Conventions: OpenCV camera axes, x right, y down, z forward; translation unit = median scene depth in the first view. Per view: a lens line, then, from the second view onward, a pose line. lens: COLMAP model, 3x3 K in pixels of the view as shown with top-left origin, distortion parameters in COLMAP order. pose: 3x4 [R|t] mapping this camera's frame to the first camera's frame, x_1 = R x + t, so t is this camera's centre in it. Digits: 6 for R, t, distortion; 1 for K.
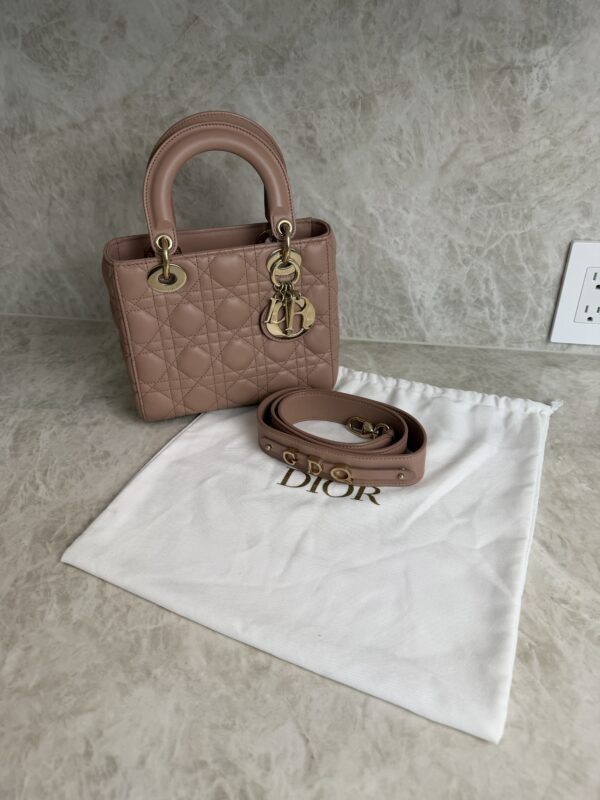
lens RADIAL K [[571.0, 0, 295.3], [0, 571.0, 398.1], [0, 0, 1]] dist [0.054941, -0.109122]
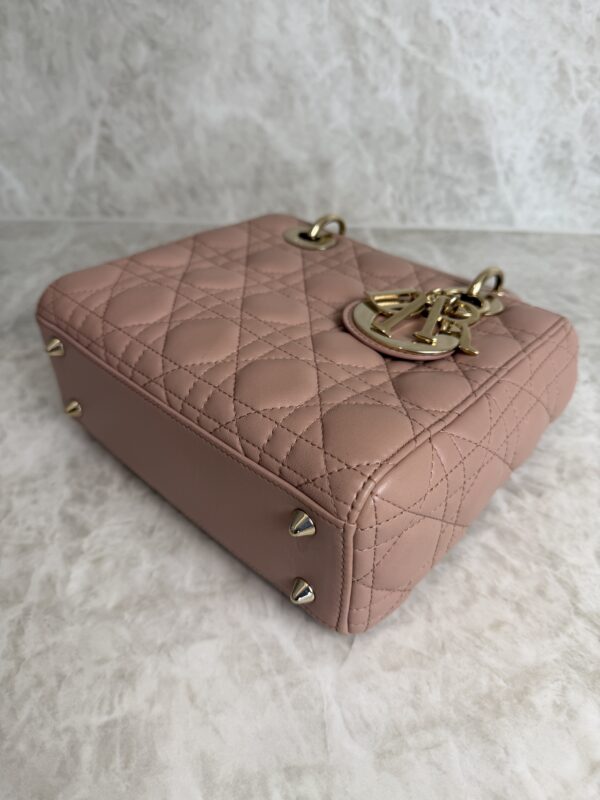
lens RADIAL K [[593.2, 0, 298.2], [0, 593.2, 403.4], [0, 0, 1]] dist [-0.053701, 0.016586]
pose [[0.999499, -0.028699, -0.013383, -0.031229], [0.029985, 0.993634, 0.108594, 0.032035], [0.010181, -0.108941, 0.993996, 0.306538]]
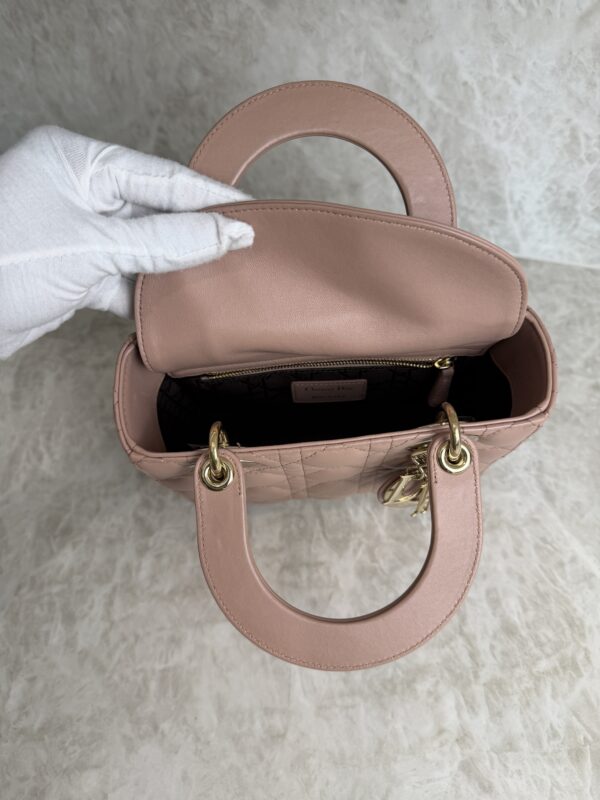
lens RADIAL K [[586.2, 0, 303.0], [0, 586.2, 398.1], [0, 0, 1]] dist [-0.032817, 0.007376]
pose [[0.994997, 0.058846, -0.080729, 0.014675], [-0.027254, 0.937341, 0.347346, -0.202178], [0.096111, -0.343408, 0.934256, 0.189919]]
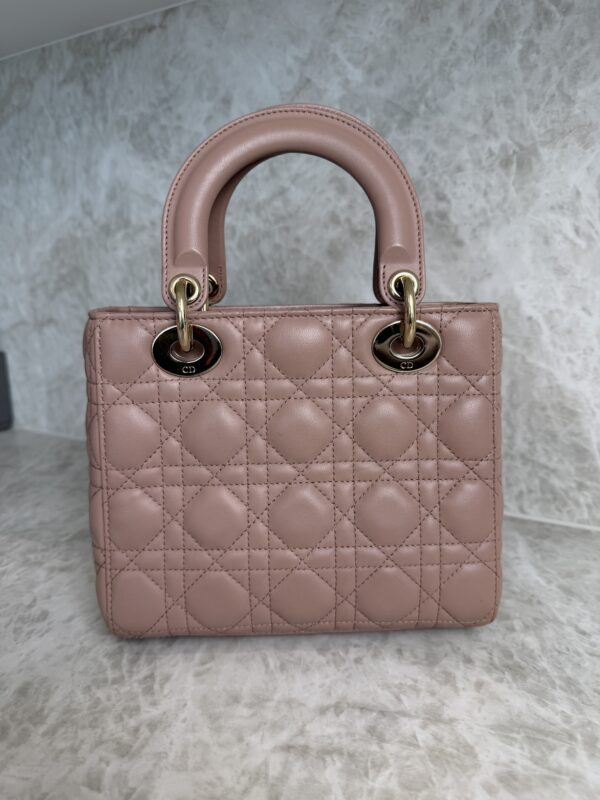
lens RADIAL K [[586.0, 0, 297.3], [0, 586.0, 401.5], [0, 0, 1]] dist [-0.033571, 0.008557]
pose [[0.952563, 0.074323, -0.295125, 0.083203], [-0.172803, 0.930330, -0.323459, 0.032933], [0.250524, 0.359114, 0.899041, 0.370218]]
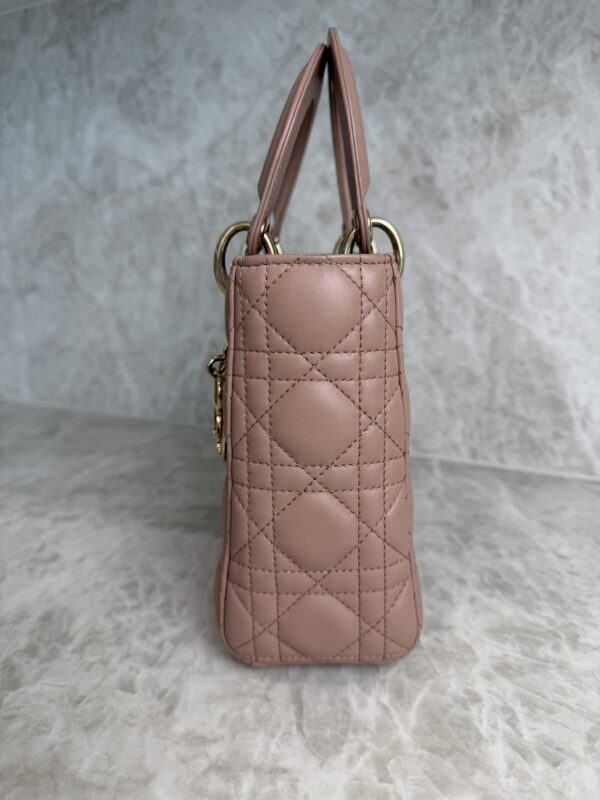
lens RADIAL K [[593.3, 0, 304.3], [0, 593.3, 403.1], [0, 0, 1]] dist [-0.043337, 0.011354]
pose [[0.970328, 0.074669, -0.229972, 0.065402], [-0.146106, 0.938907, -0.311619, 0.086154], [0.192654, 0.335973, 0.921958, 0.343745]]
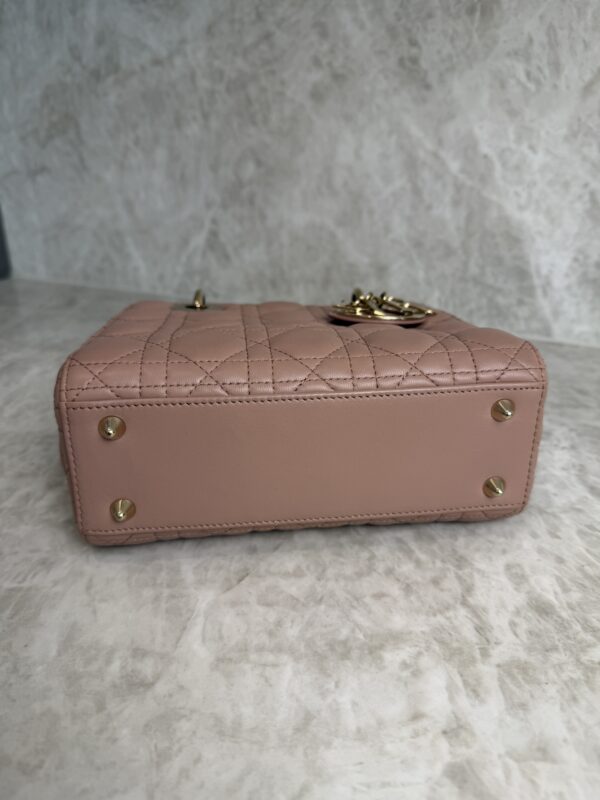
lens RADIAL K [[590.9, 0, 302.5], [0, 590.9, 397.9], [0, 0, 1]] dist [-0.050093, 0.019041]
pose [[0.969108, 0.115109, -0.218129, 0.103689], [-0.150075, 0.977051, -0.151157, 0.153513], [0.195724, 0.179223, 0.964143, 0.260444]]
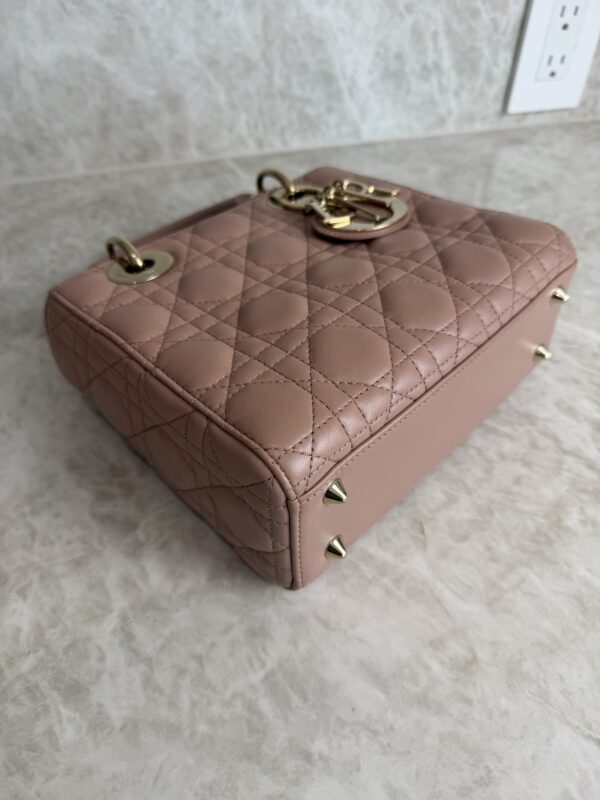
lens RADIAL K [[592.5, 0, 296.3], [0, 592.5, 399.3], [0, 0, 1]] dist [-0.050174, 0.011525]
pose [[0.908905, -0.292924, 0.296794, -0.191388], [0.213052, 0.938026, 0.273344, -0.008940], [-0.358469, -0.185211, 0.914984, 0.309242]]
